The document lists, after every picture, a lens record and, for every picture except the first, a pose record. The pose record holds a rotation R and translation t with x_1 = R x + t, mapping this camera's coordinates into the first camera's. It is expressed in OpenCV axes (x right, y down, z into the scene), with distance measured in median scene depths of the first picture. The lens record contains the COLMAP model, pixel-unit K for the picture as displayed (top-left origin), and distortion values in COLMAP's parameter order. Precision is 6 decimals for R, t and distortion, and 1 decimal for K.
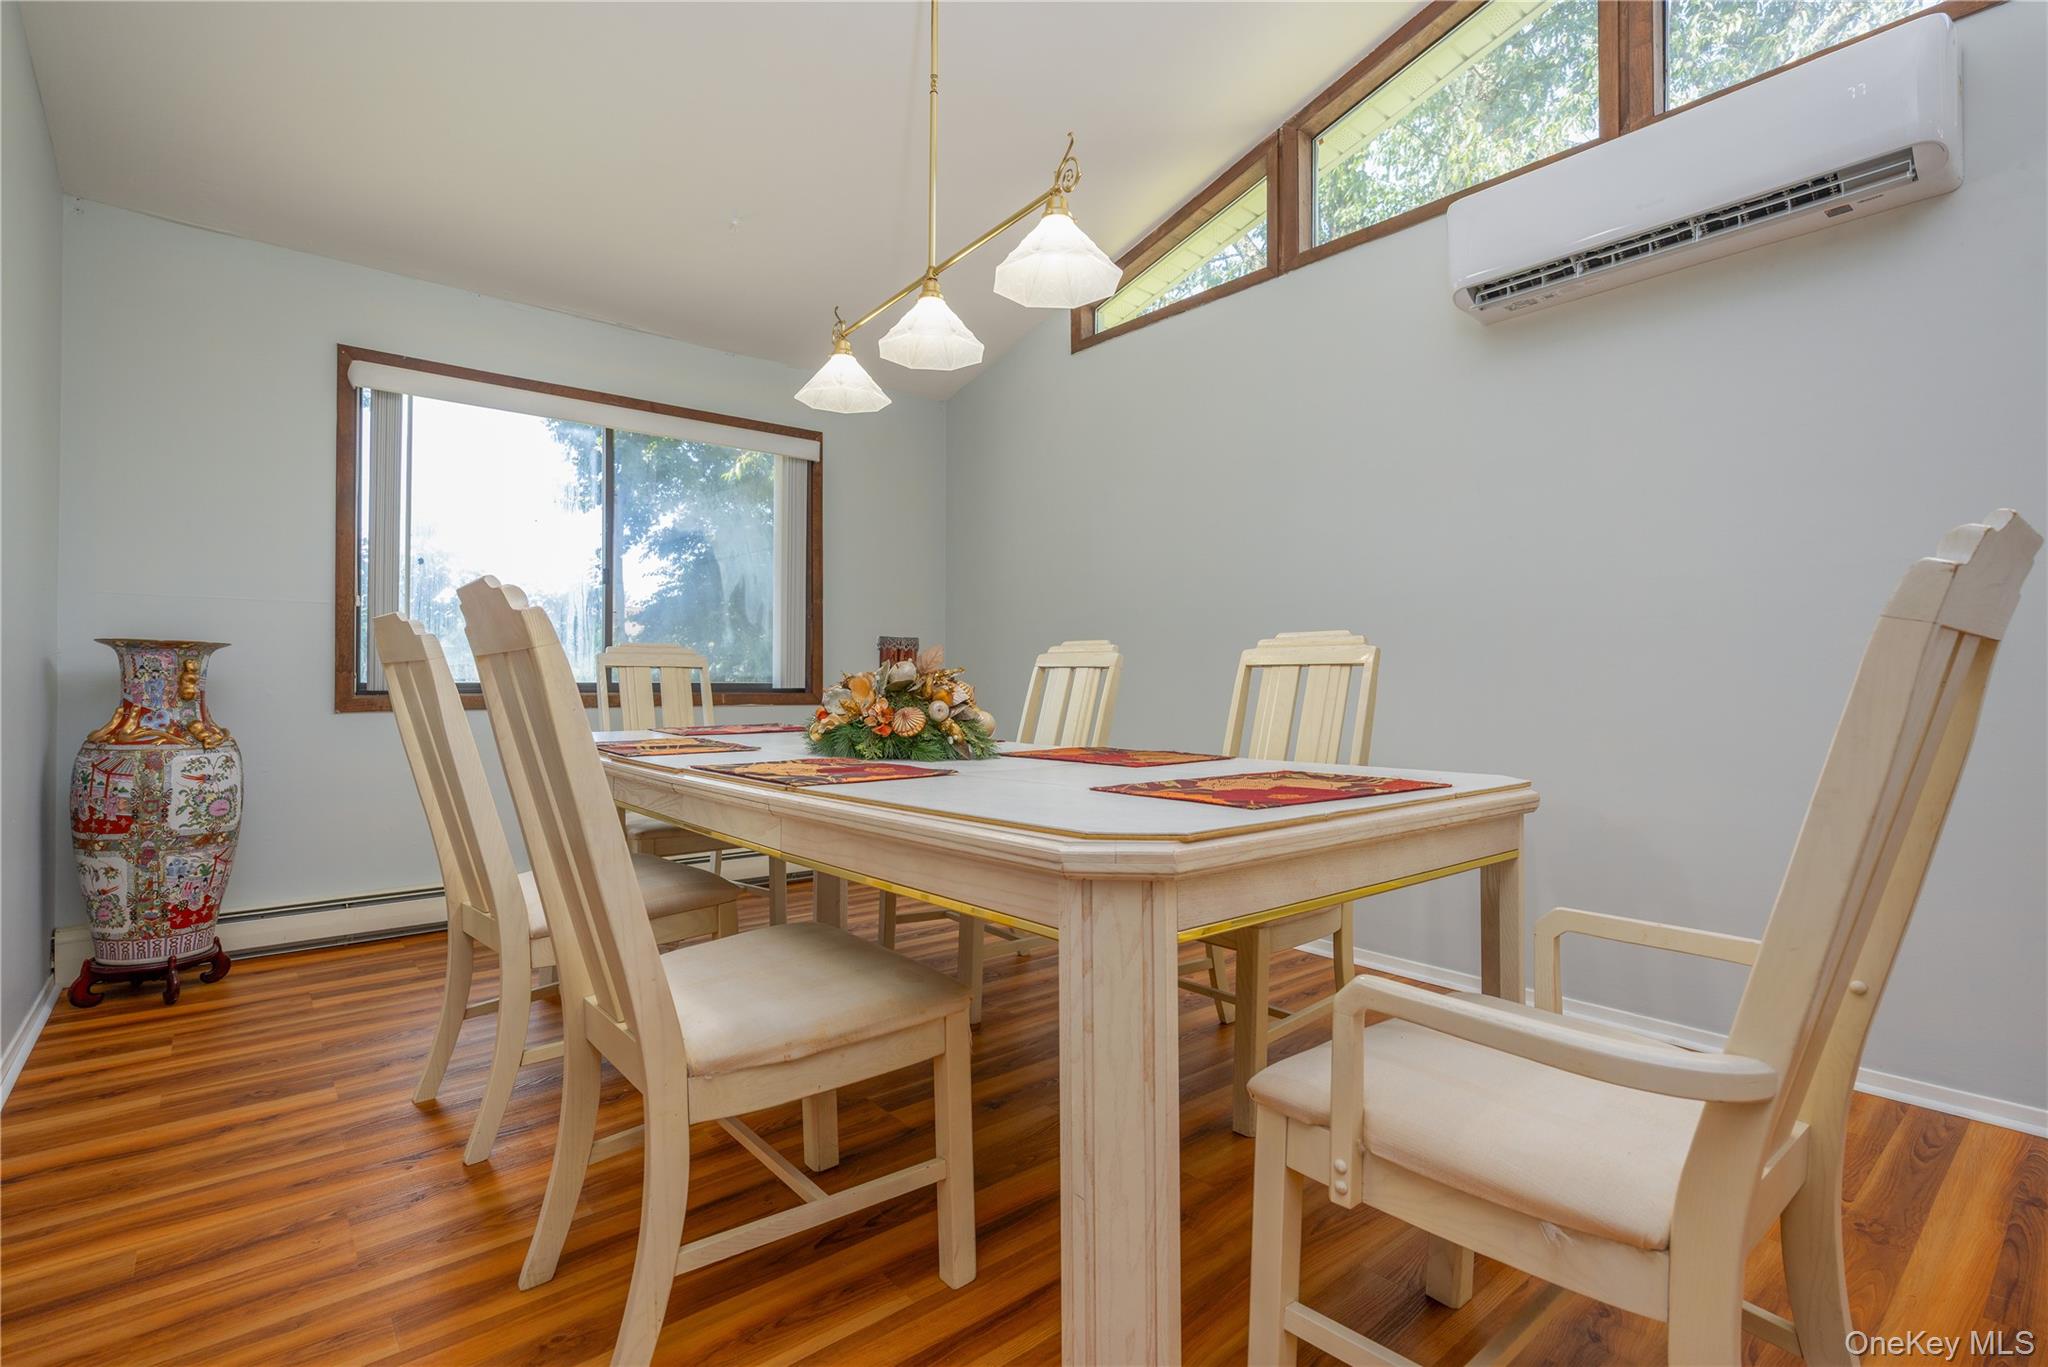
lens RADIAL K [[991.7, 0, 1024.0], [0, 991.7, 683.5], [0, 0, 1]] dist [-0.025345, -0.000602]
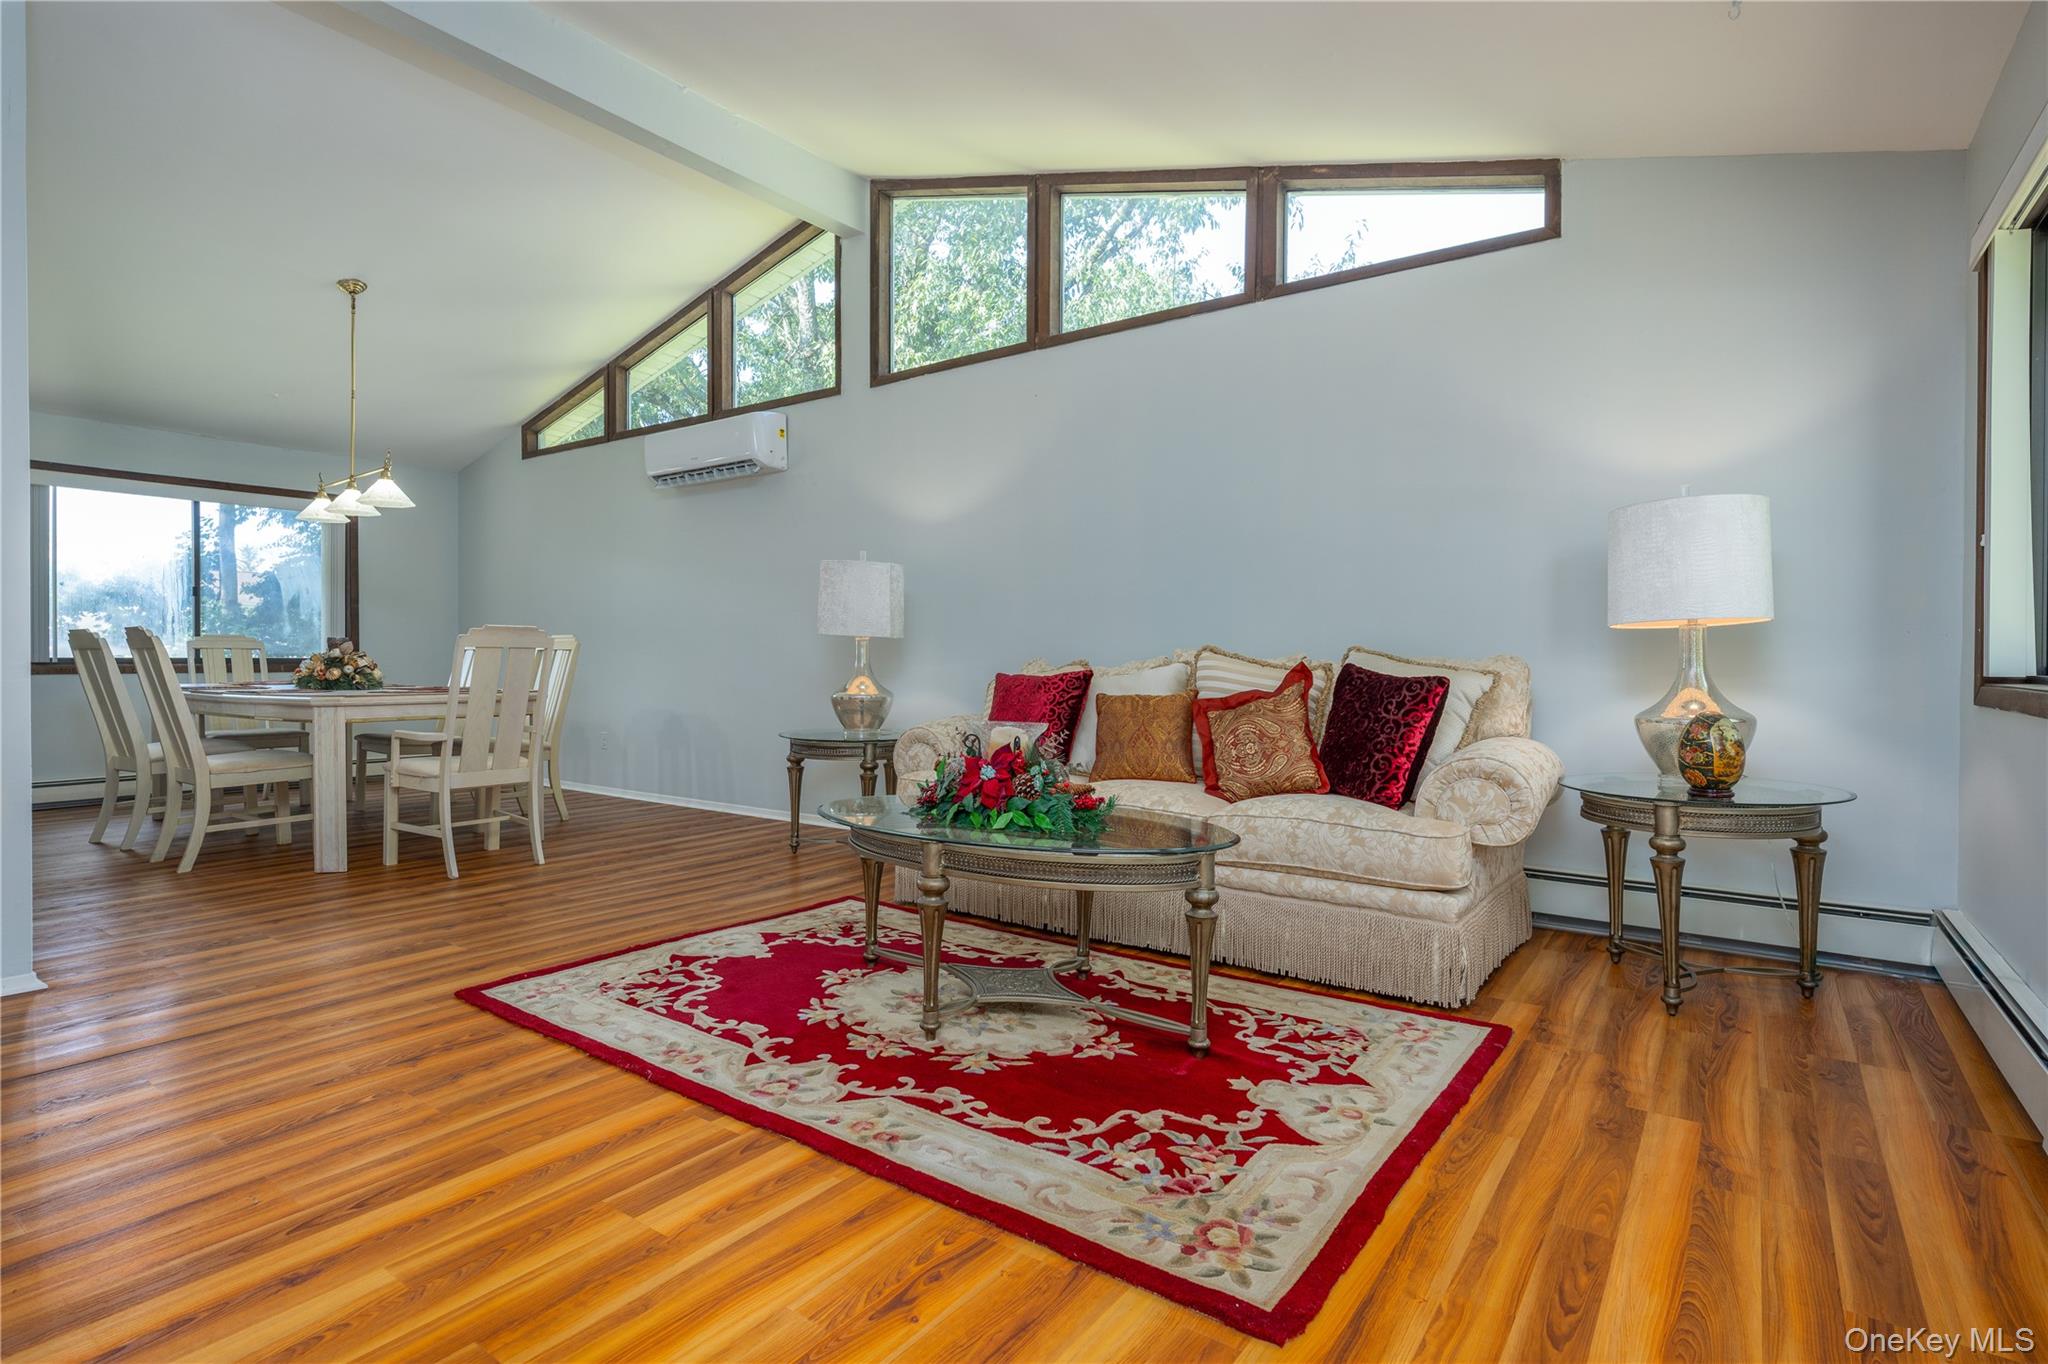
lens RADIAL K [[1006.7, 0, 1024.0], [0, 1006.7, 682.0], [0, 0, 1]] dist [-0.004763, -0.000246]
pose [[0.963198, -0.008595, 0.268656, 0.513696], [0.002041, 0.999694, 0.024664, 0.000224], [-0.268785, -0.023208, 0.962920, -1.104222]]
